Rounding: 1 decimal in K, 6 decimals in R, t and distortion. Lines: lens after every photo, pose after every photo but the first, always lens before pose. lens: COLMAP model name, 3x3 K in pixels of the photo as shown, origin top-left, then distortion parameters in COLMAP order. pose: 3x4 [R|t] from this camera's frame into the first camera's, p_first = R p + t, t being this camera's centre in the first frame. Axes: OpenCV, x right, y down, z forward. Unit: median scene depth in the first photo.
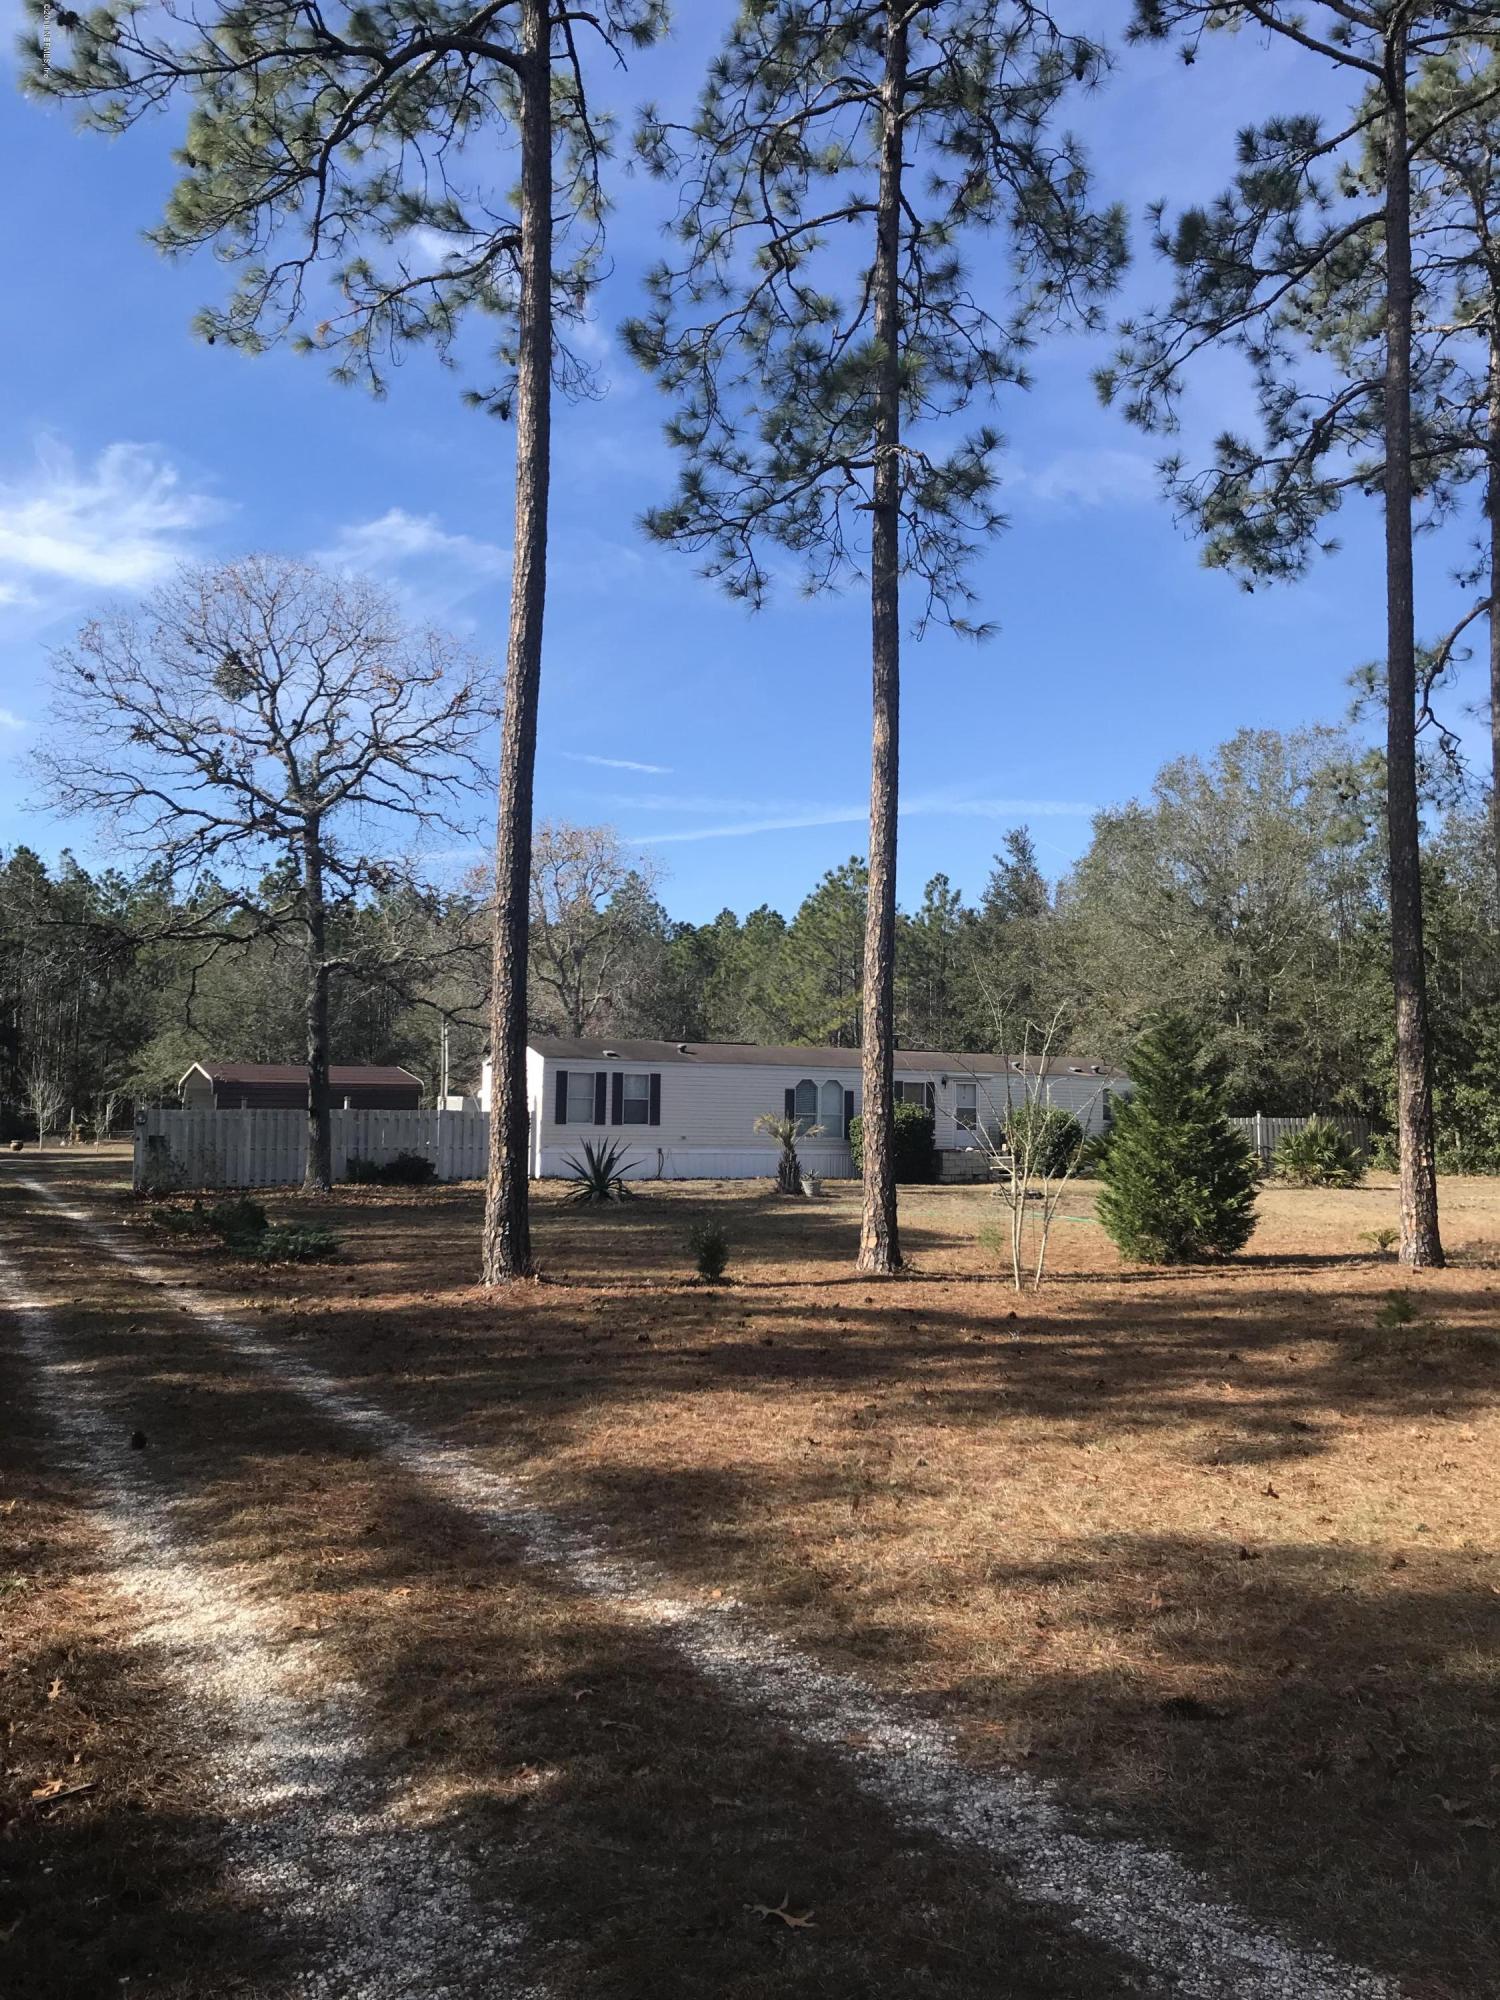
lens RADIAL K [[1658.1, 0, 750.0], [0, 1658.1, 1000.0], [0, 0, 1]] dist [-0.002122, 0.023447]
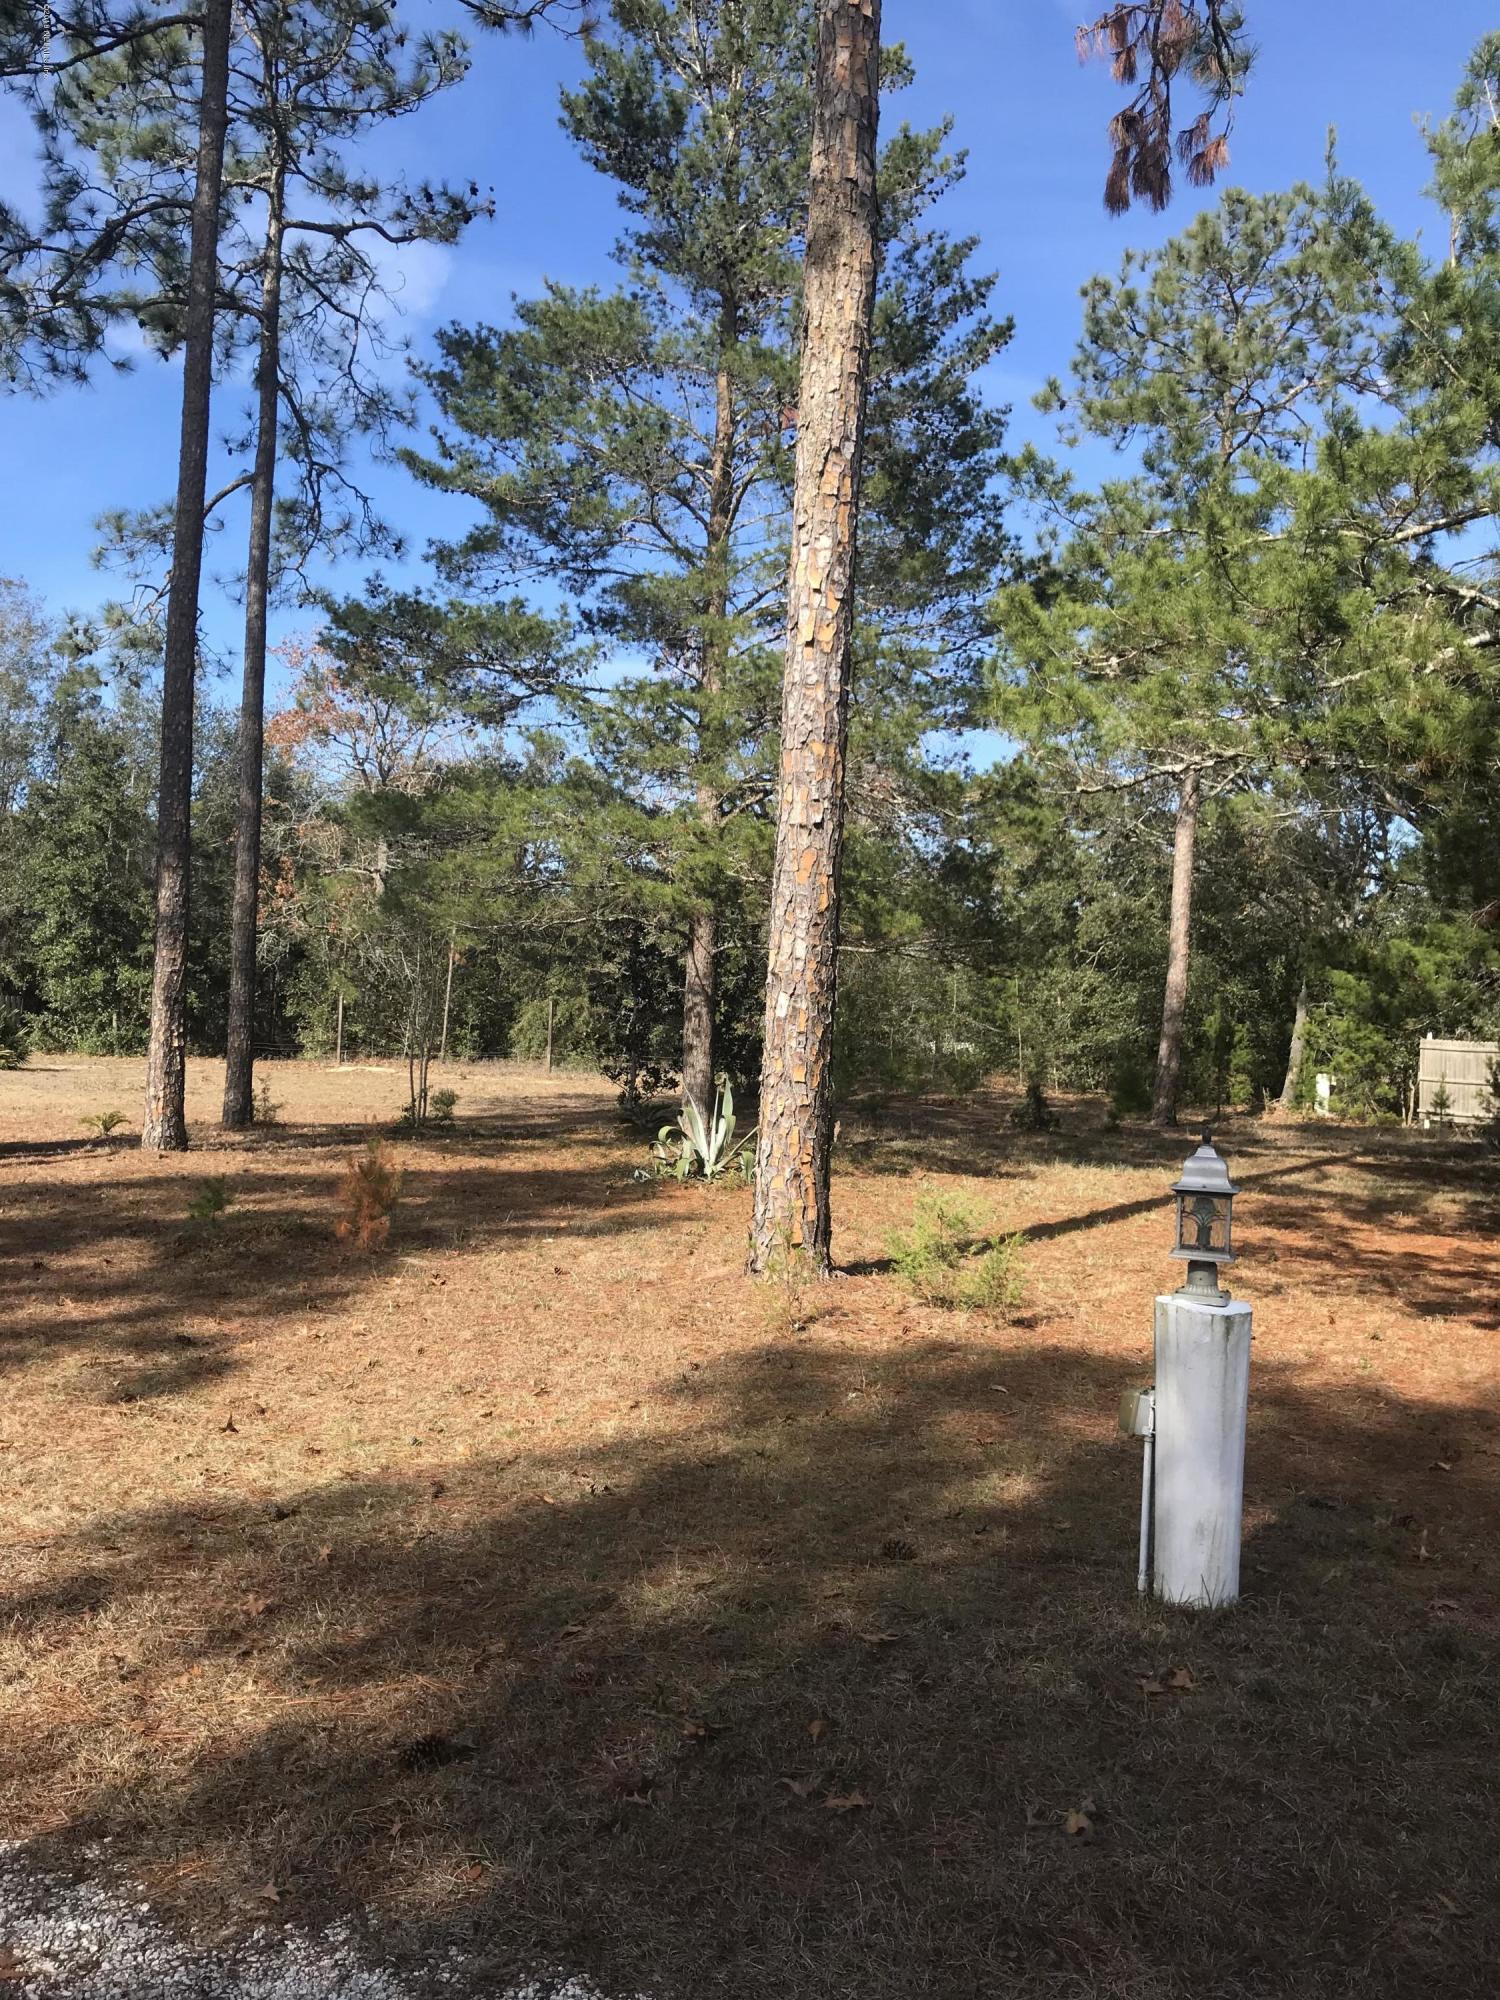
lens RADIAL K [[1634.2, 0, 750.0], [0, 1634.2, 1000.0], [0, 0, 1]] dist [-0.003396, 0.000363]
pose [[0.688128, 0.029047, 0.725008, -0.042752], [-0.080426, 0.996095, 0.036427, 0.009868], [-0.721119, -0.083375, 0.687776, 0.092089]]
